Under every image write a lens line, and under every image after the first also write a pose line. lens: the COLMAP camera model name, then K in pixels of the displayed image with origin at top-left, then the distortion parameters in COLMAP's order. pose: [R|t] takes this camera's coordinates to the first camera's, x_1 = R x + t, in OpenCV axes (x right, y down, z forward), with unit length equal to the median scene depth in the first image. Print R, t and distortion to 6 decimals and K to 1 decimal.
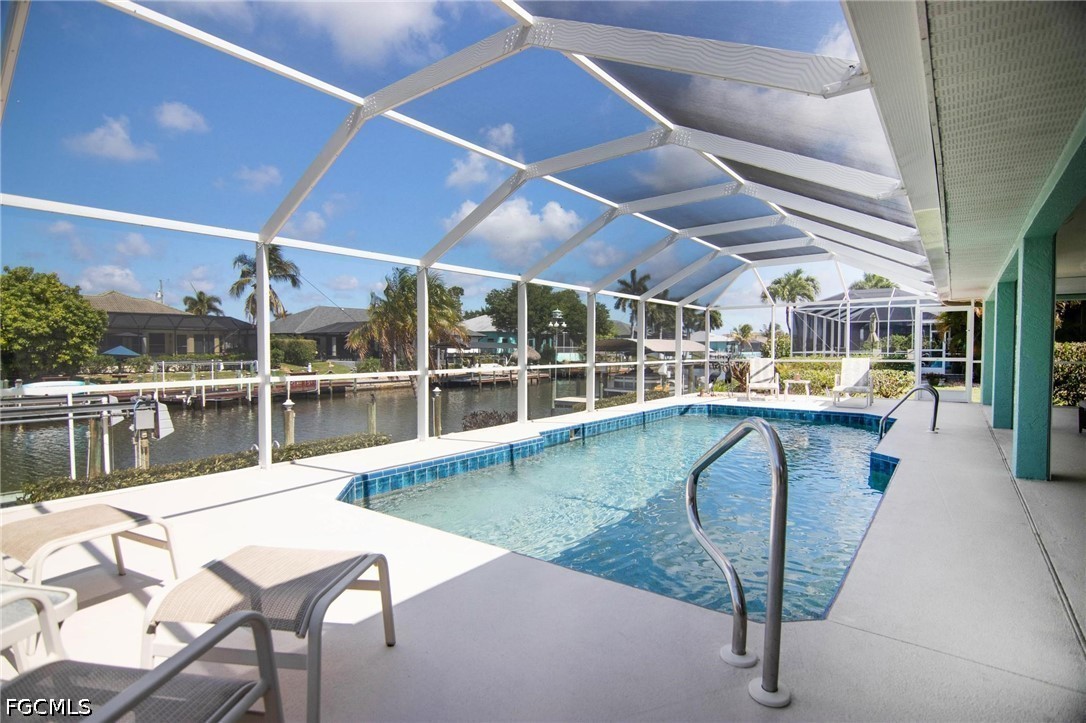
lens RADIAL K [[551.0, 0, 537.5], [0, 551.0, 366.3], [0, 0, 1]] dist [-0.003124, -0.012208]
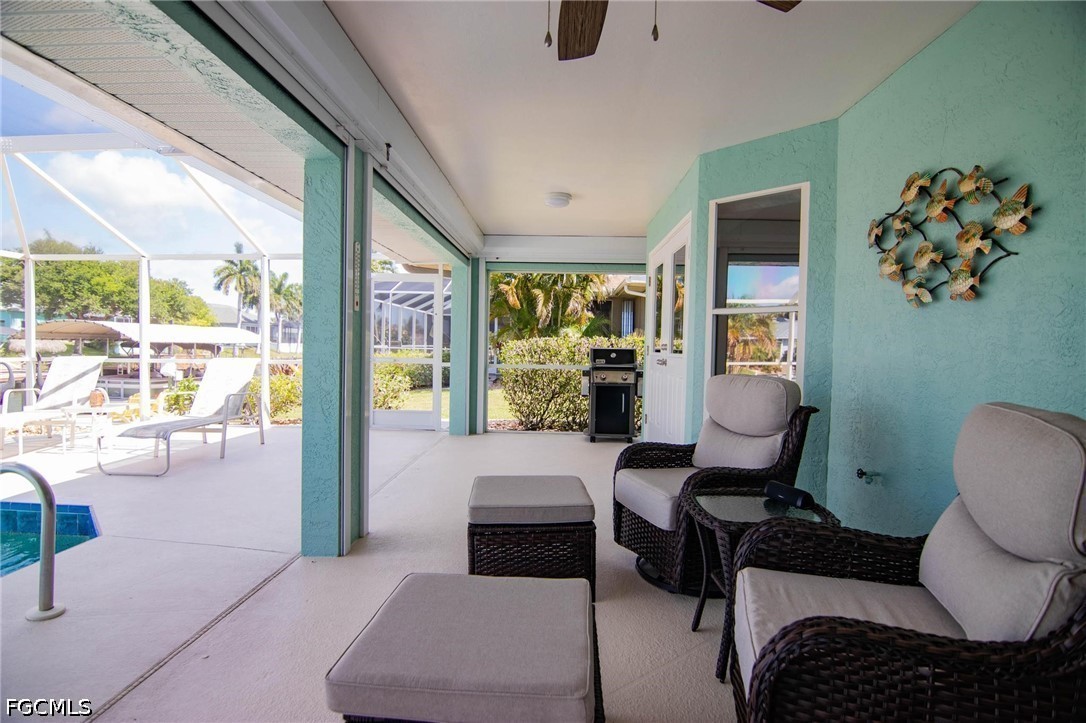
lens RADIAL K [[551.0, 0, 537.5], [0, 551.0, 366.3], [0, 0, 1]] dist [-0.003124, -0.012208]
pose [[0.824313, -0.006144, 0.566101, 0.150839], [-0.001193, 0.999920, 0.012589, -0.004216], [-0.566133, -0.011053, 0.824240, 0.119211]]
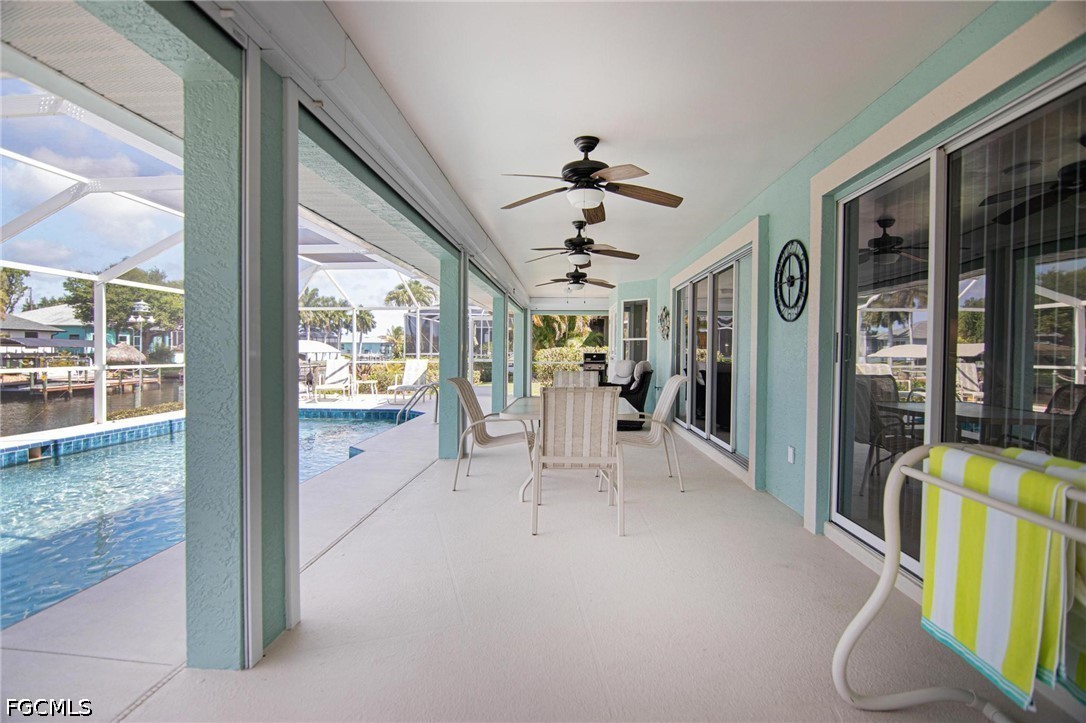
lens RADIAL K [[551.0, 0, 537.5], [0, 551.0, 366.3], [0, 0, 1]] dist [-0.003124, -0.012208]
pose [[0.831365, -0.007735, 0.555673, 0.048049], [0.008875, 0.999960, 0.000641, 0.000099], [-0.555656, 0.004399, 0.831401, -0.016452]]
